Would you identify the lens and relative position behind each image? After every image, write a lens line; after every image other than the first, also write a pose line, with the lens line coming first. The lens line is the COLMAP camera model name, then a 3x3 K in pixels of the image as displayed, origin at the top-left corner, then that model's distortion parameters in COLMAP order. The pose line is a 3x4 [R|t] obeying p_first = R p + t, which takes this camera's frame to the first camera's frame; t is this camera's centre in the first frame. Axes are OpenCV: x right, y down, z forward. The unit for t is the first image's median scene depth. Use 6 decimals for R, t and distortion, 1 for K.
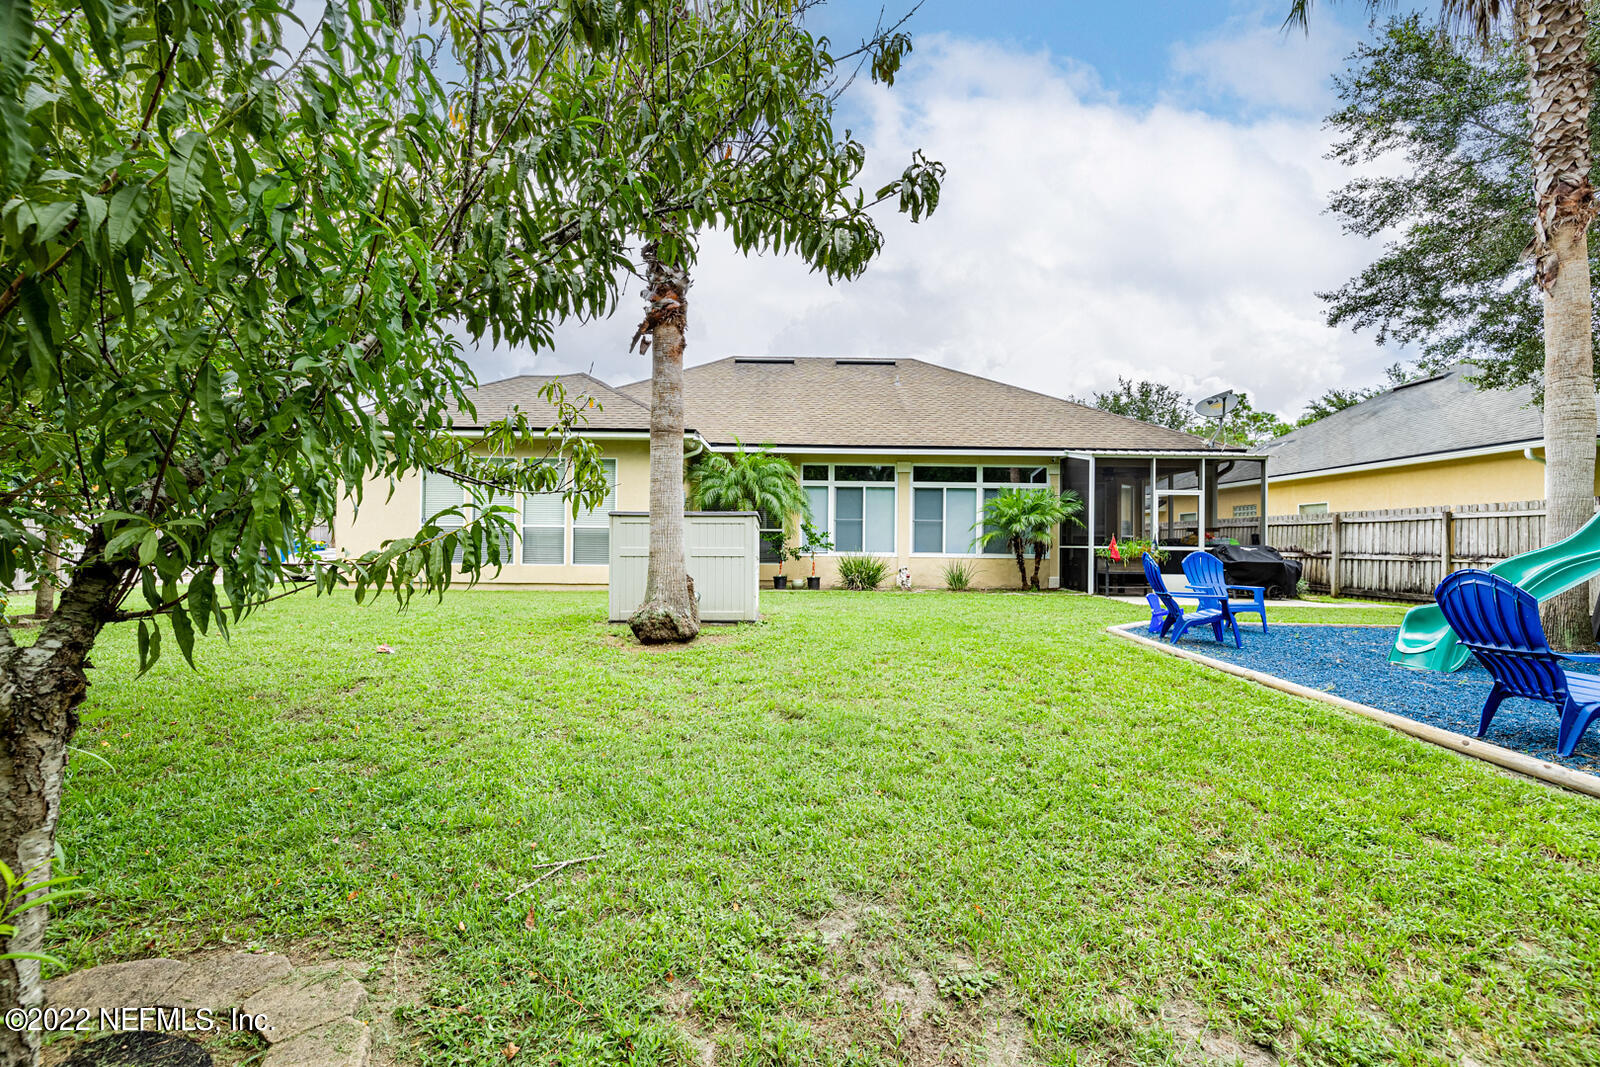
lens RADIAL K [[676.3, 0, 799.6], [0, 676.3, 536.4], [0, 0, 1]] dist [-0.001418, -0.000191]
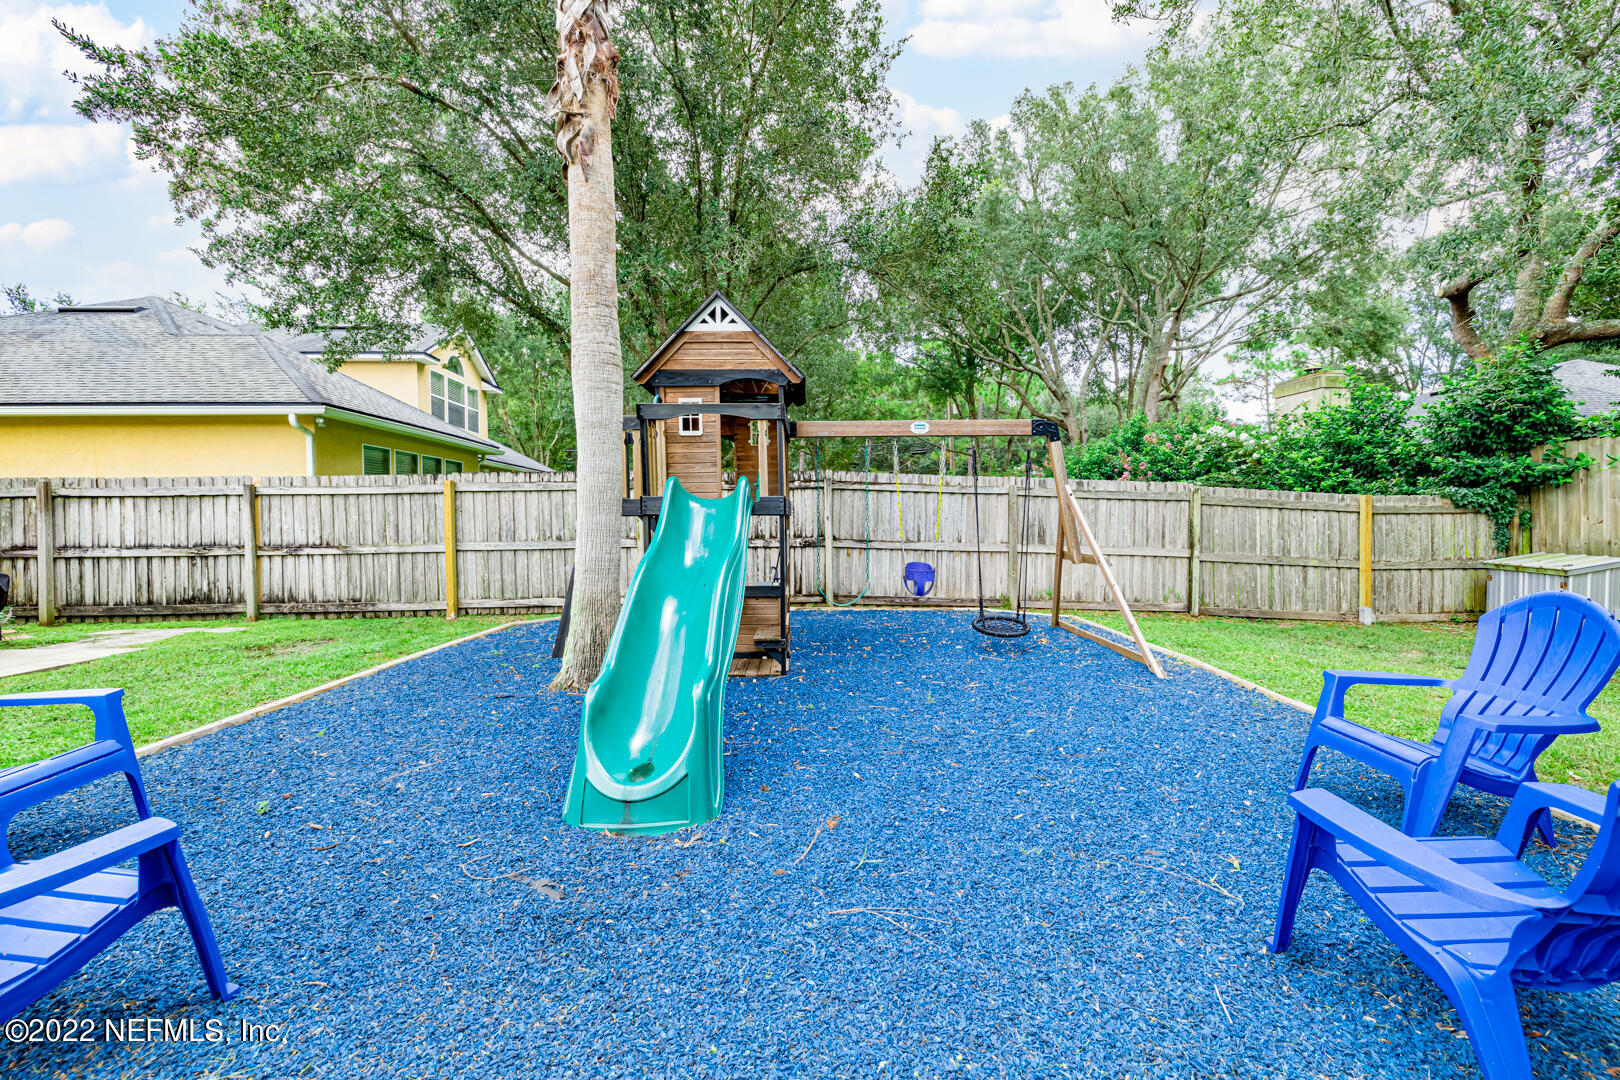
lens RADIAL K [[684.8, 0, 807.8], [0, 684.8, 541.3], [0, 0, 1]] dist [-0.001418, -0.000191]
pose [[-0.045177, -0.039495, 0.998198, 0.200357], [-0.000430, 0.999219, 0.039516, -0.005487], [-0.998979, 0.001356, -0.045159, 0.416996]]
